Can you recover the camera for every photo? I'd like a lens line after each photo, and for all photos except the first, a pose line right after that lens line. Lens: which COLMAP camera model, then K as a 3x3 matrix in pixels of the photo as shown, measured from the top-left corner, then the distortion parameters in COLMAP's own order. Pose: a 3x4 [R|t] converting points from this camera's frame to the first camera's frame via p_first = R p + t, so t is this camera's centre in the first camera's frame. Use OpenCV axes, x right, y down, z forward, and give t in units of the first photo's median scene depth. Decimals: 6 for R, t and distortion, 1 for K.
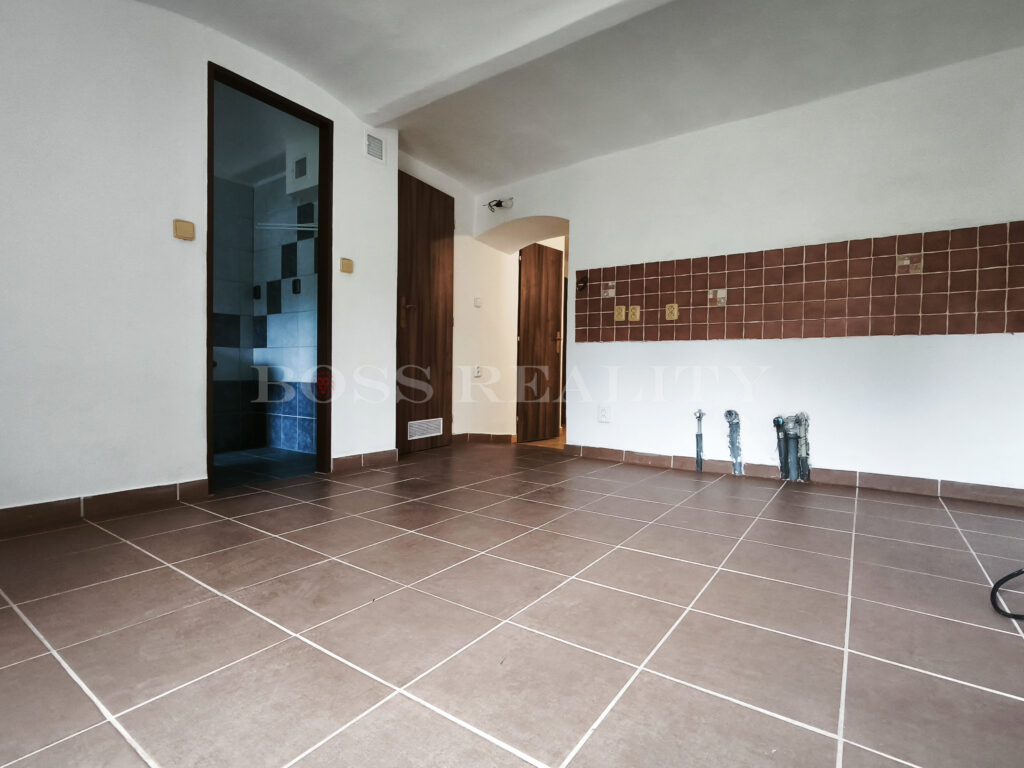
lens RADIAL K [[501.6, 0, 512.4], [0, 501.6, 385.3], [0, 0, 1]] dist [-0.001293, 0.001106]
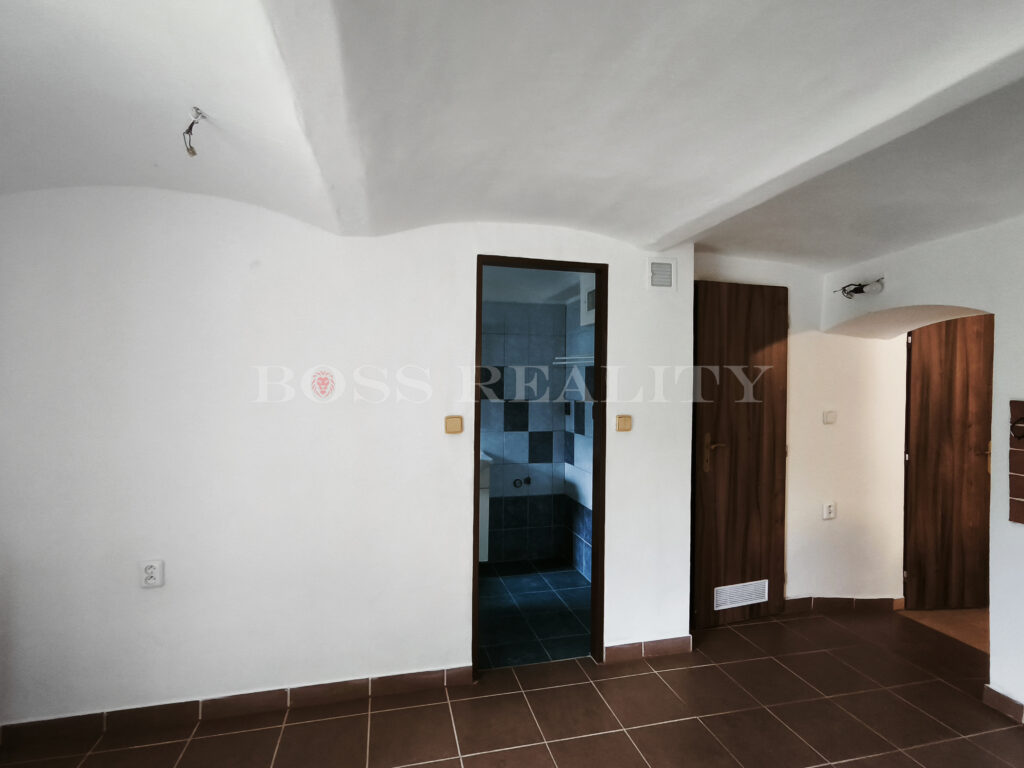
lens RADIAL K [[501.6, 0, 510.8], [0, 501.6, 384.8], [0, 0, 1]] dist [-0.001293, 0.001106]
pose [[0.756602, -0.002302, -0.653871, 0.064063], [-0.017606, 0.999560, -0.023891, -0.208736], [0.653638, 0.029588, 0.756228, 0.163205]]
